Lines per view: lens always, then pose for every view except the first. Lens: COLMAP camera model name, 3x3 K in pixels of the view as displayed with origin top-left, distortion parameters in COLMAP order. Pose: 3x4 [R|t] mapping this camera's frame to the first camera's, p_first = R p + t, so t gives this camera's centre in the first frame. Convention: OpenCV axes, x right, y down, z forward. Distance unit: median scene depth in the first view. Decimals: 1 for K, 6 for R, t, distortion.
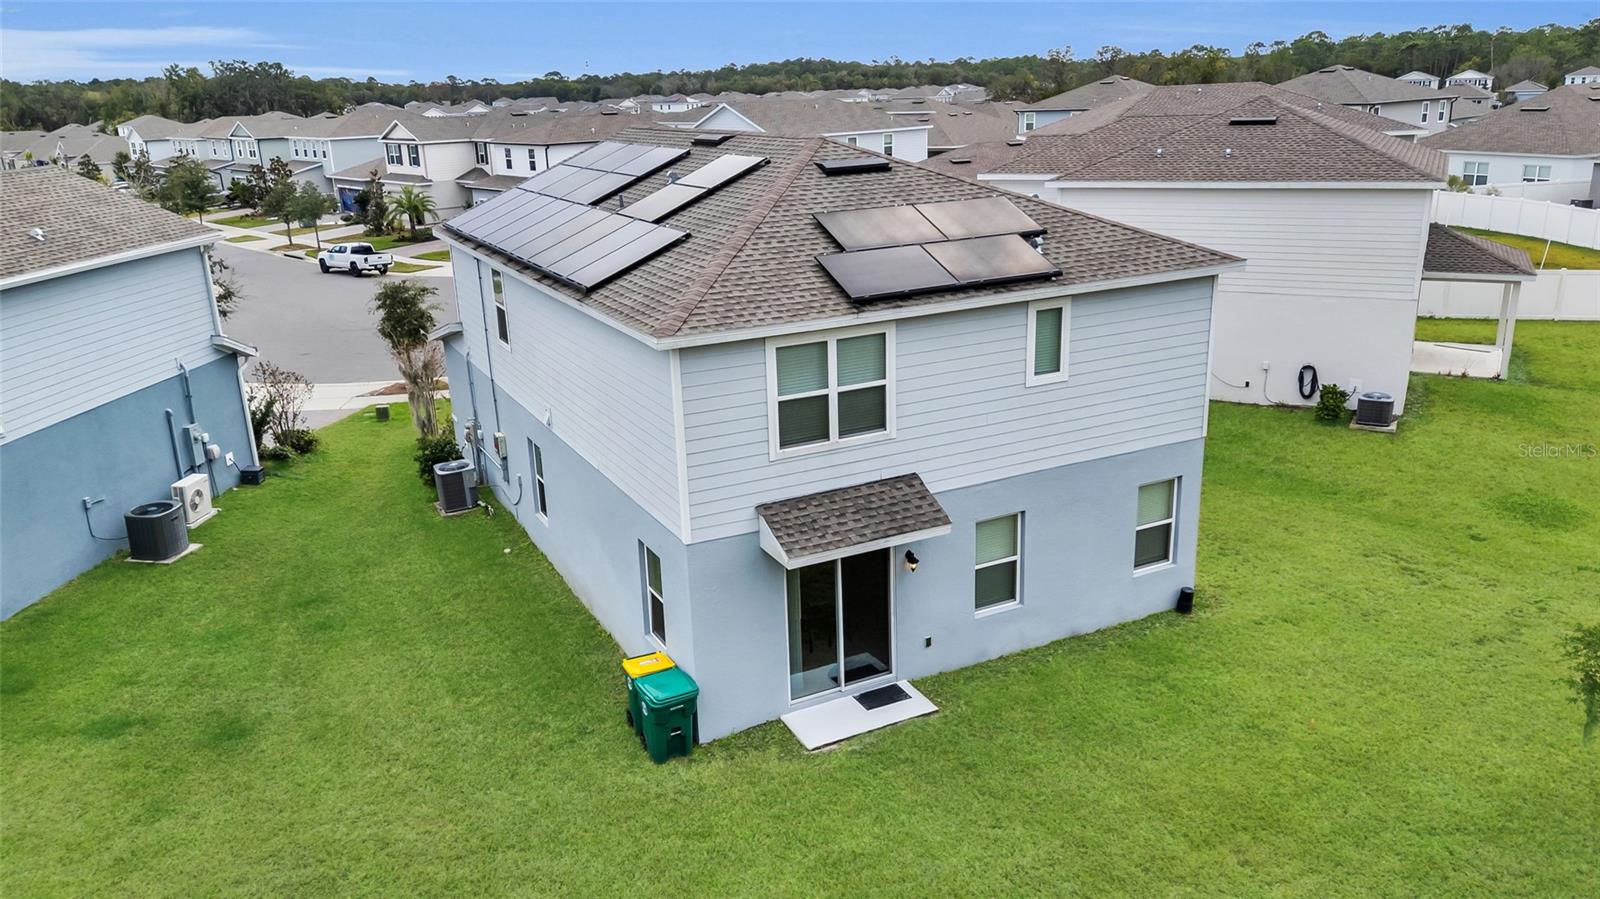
lens RADIAL K [[1169.2, 0, 800.0], [0, 1169.2, 449.5], [0, 0, 1]] dist [0.095541, -0.105782]
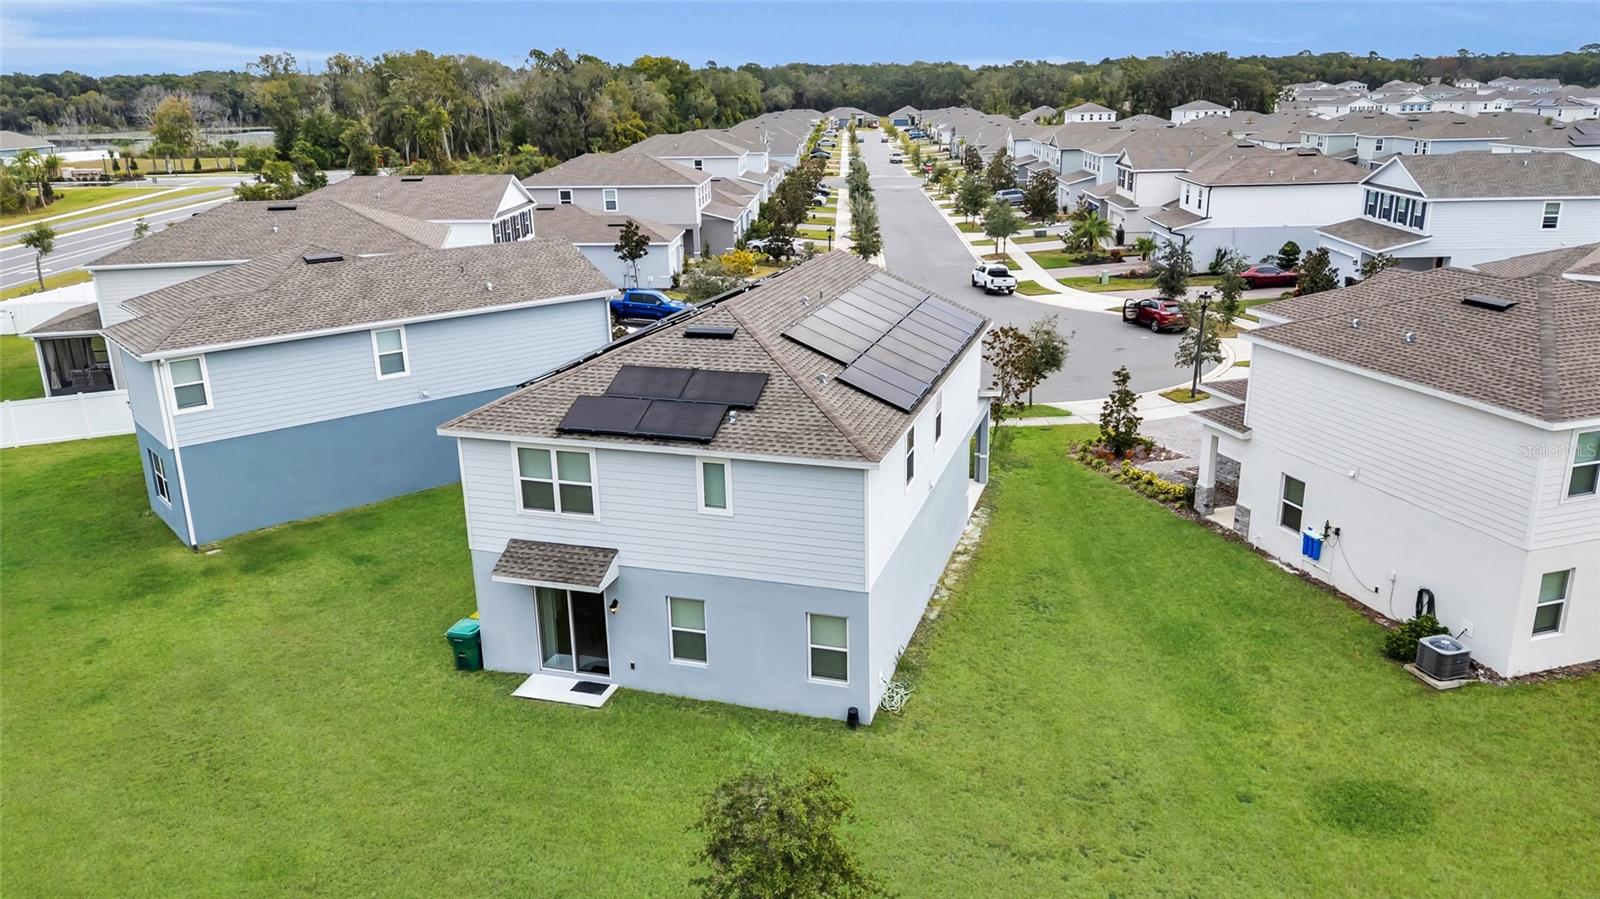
lens RADIAL K [[1169.2, 0, 800.0], [0, 1169.2, 449.5], [0, 0, 1]] dist [0.095541, -0.105782]
pose [[0.715503, 0.226867, -0.660747, 1.169563], [-0.211965, 0.971716, 0.104108, -0.294318], [0.665678, 0.065566, 0.743353, 0.040763]]
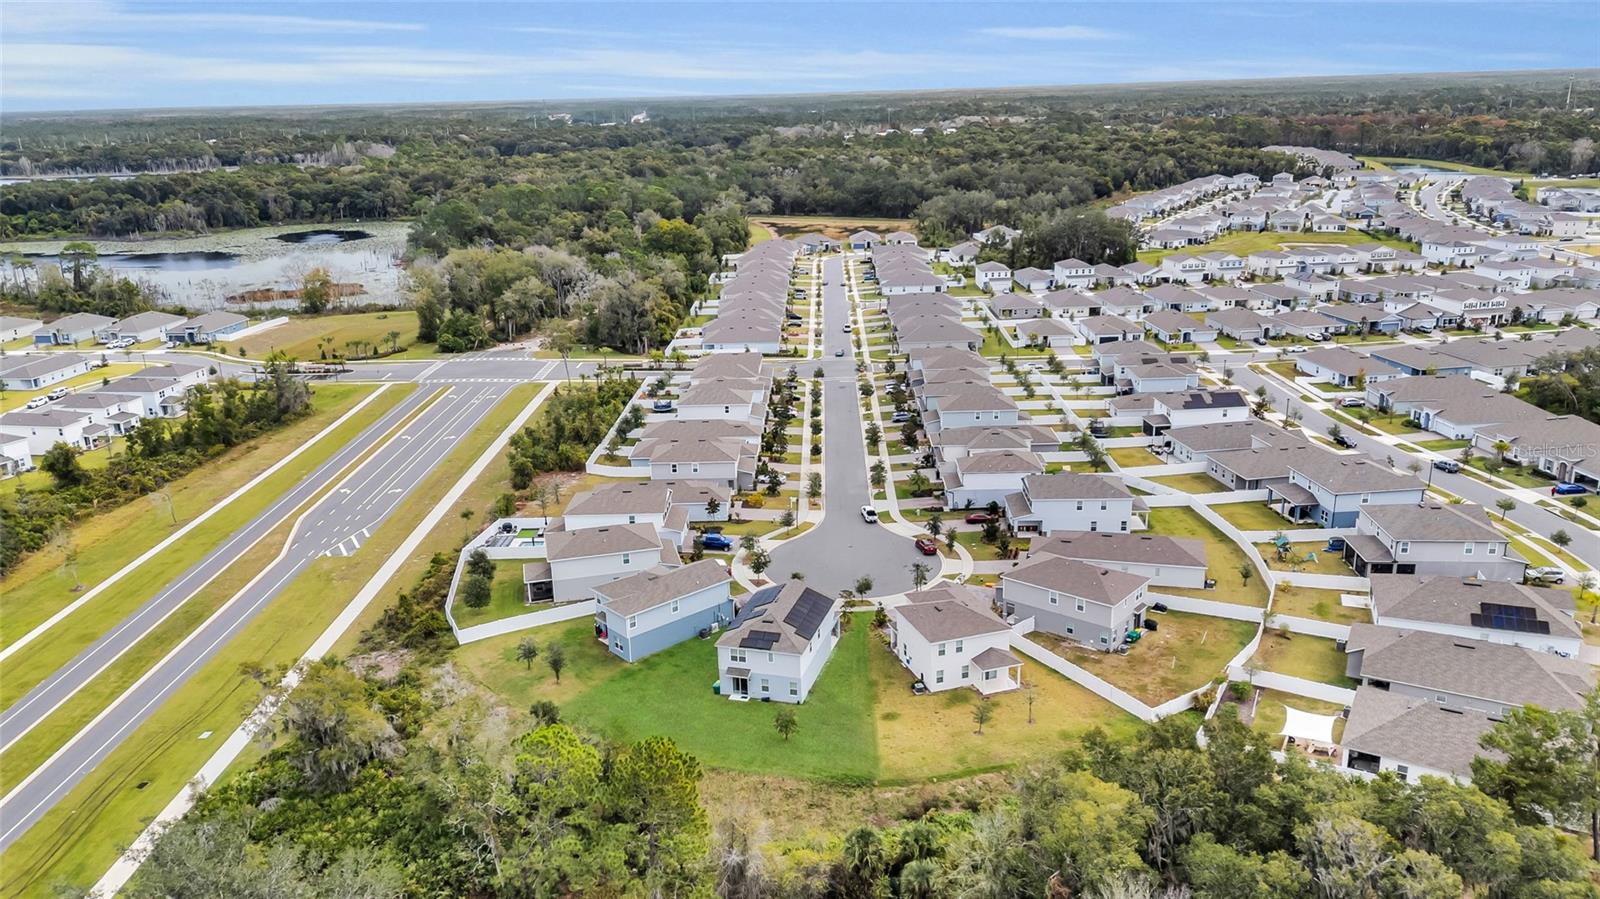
lens RADIAL K [[1169.2, 0, 800.0], [0, 1169.2, 449.5], [0, 0, 1]] dist [0.095541, -0.105782]
pose [[0.729017, 0.212597, -0.650644, 4.638619], [-0.200969, 0.975130, 0.093446, -1.997330], [0.654329, 0.062636, 0.753612, -4.265107]]
